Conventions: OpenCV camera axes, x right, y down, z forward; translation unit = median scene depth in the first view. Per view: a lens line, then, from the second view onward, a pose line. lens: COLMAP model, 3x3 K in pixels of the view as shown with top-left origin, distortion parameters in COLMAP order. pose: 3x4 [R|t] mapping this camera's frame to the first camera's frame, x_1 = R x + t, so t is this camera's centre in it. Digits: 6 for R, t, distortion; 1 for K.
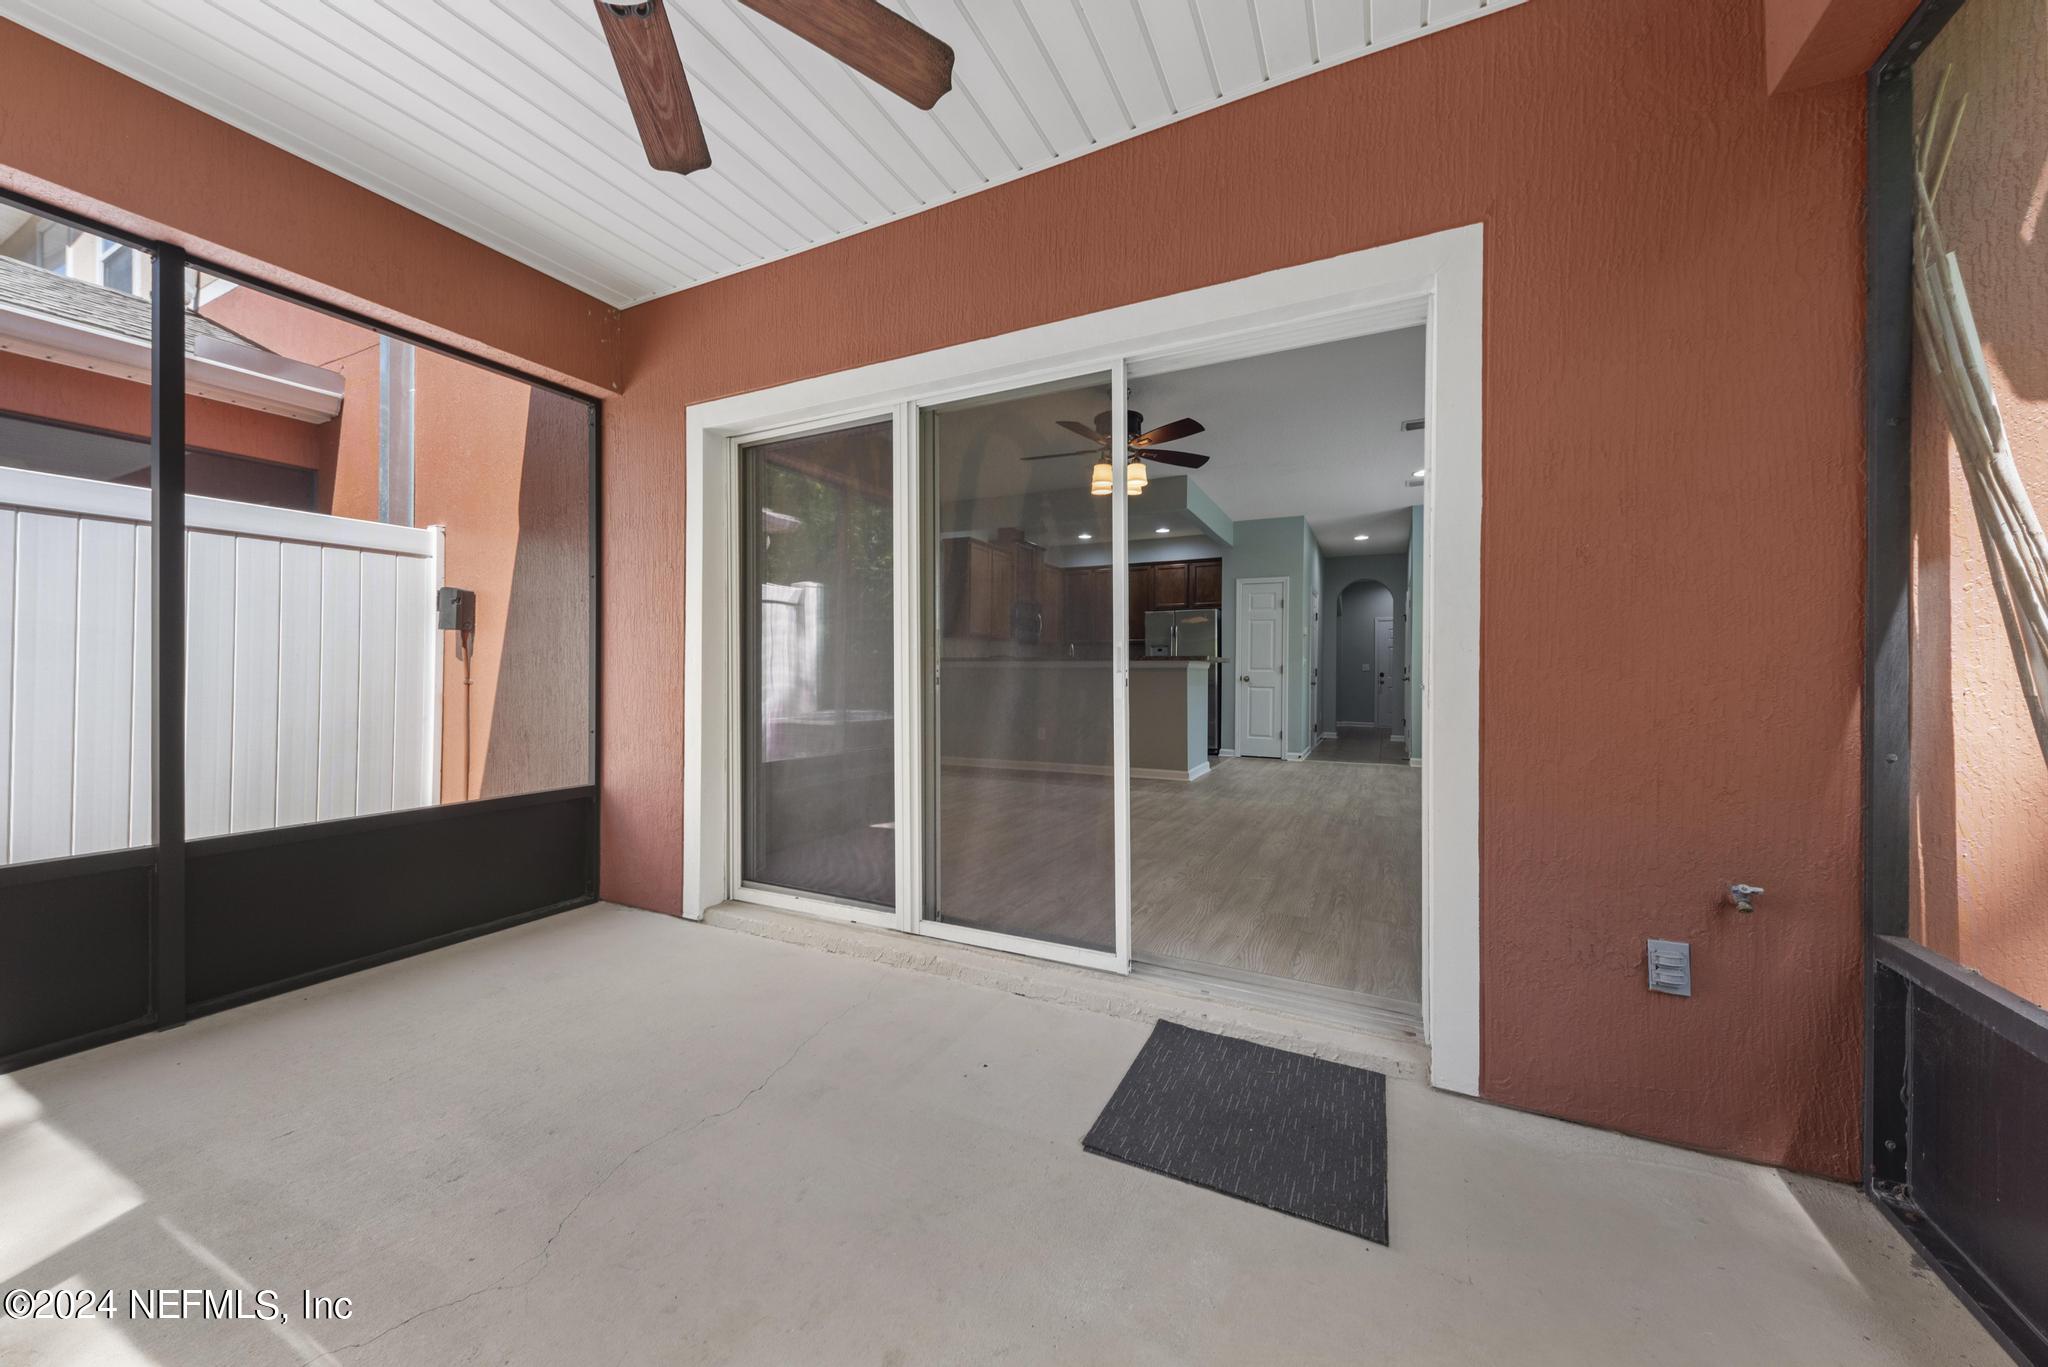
lens RADIAL K [[711.1, 0, 1034.4], [0, 711.1, 680.8], [0, 0, 1]] dist [-0.000386, -0.000186]
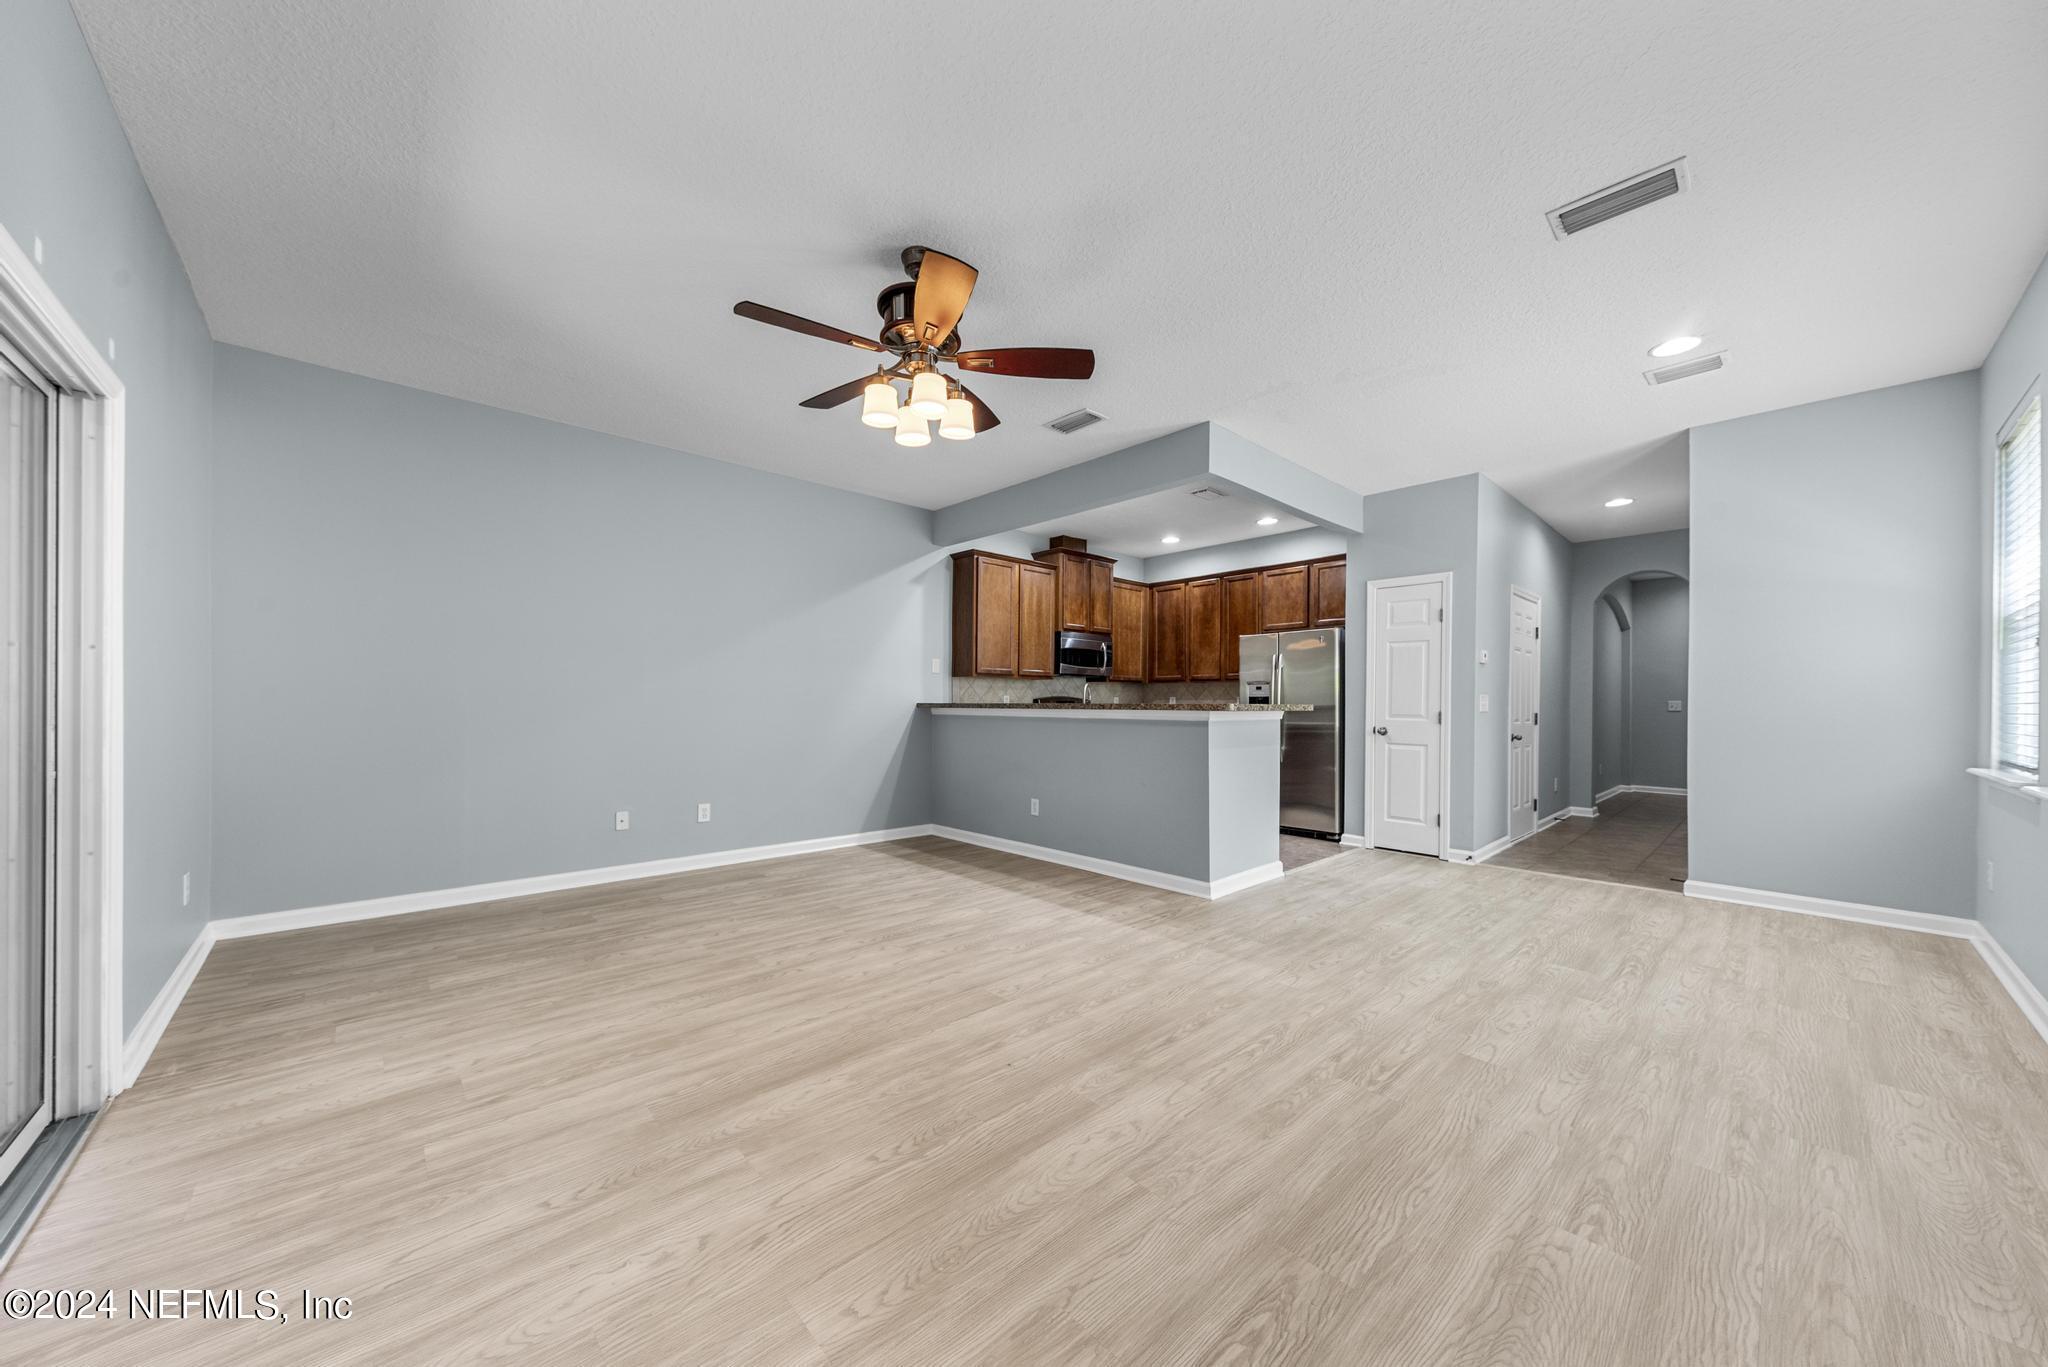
lens RADIAL K [[698.4, 0, 1028.5], [0, 698.4, 706.4], [0, 0, 1]] dist [0.008905, -0.000187]
pose [[0.933032, -0.001934, -0.359789, 0.221165], [-0.000148, 0.999983, -0.005759, -0.021697], [0.359794, 0.005426, 0.933016, 0.269344]]
